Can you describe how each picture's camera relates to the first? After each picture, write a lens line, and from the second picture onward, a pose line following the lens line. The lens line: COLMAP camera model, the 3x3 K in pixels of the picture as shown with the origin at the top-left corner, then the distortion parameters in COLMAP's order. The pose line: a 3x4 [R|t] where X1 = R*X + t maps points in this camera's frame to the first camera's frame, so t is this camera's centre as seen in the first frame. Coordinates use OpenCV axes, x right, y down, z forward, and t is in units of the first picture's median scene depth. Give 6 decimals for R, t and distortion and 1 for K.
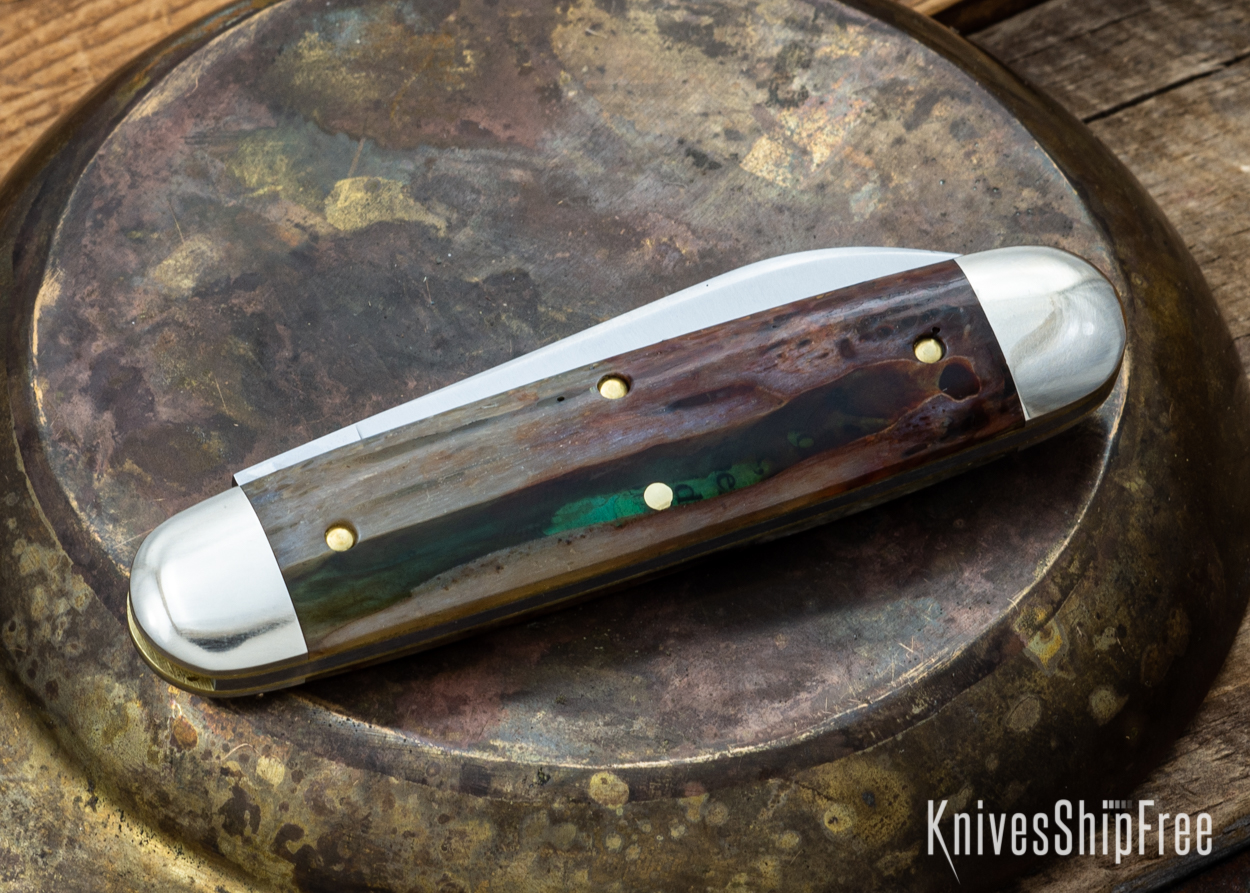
lens RADIAL K [[7436.1, 0, 647.2], [0, 7436.1, 588.6], [0, 0, 1]] dist [0.878233, -28.597496]
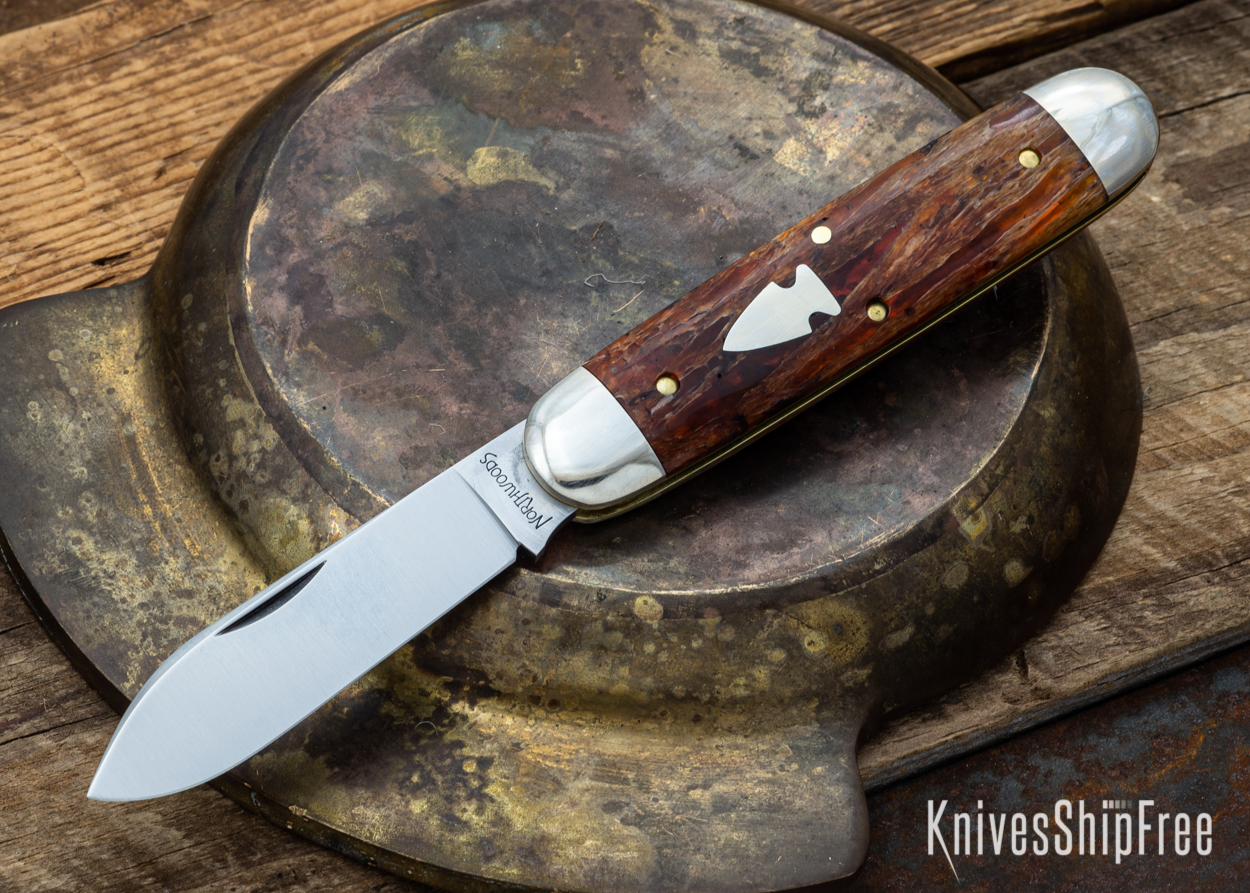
lens RADIAL K [[7363.4, 0, 995.8], [0, 7363.4, 451.0], [0, 0, 1]] dist [0.704273, 10.835599]
pose [[0.996143, 0.066165, 0.057628, -0.021517], [-0.065091, 0.997673, -0.020309, 0.021483], [-0.058838, 0.016480, 0.998132, -0.348162]]
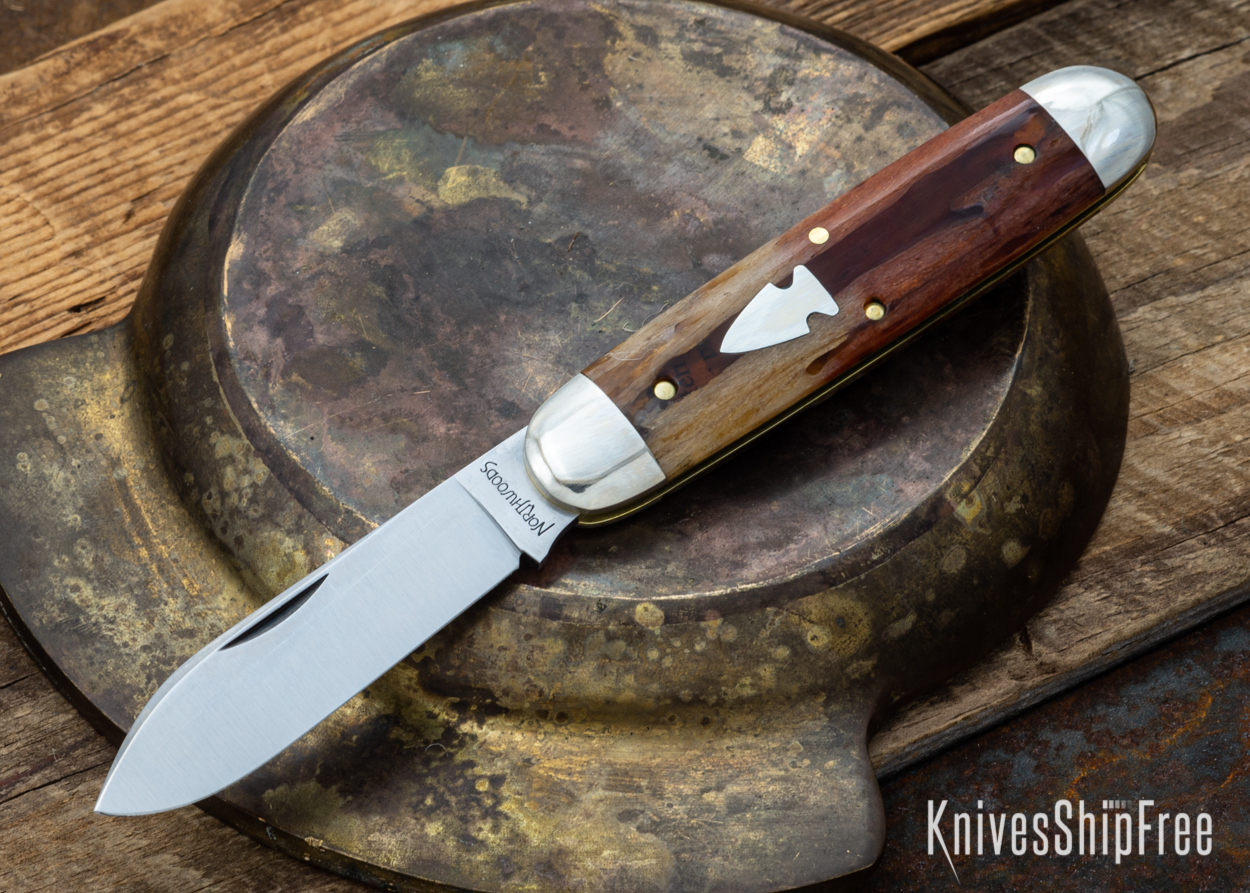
lens RADIAL K [[6715.3, 0, 878.5], [0, 6715.3, 431.2], [0, 0, 1]] dist [0.720867, 3.532133]
pose [[0.999223, -0.003946, 0.039220, -0.011397], [0.004601, 0.999851, -0.016623, 0.013987], [-0.039149, 0.016790, 0.999092, -0.228582]]
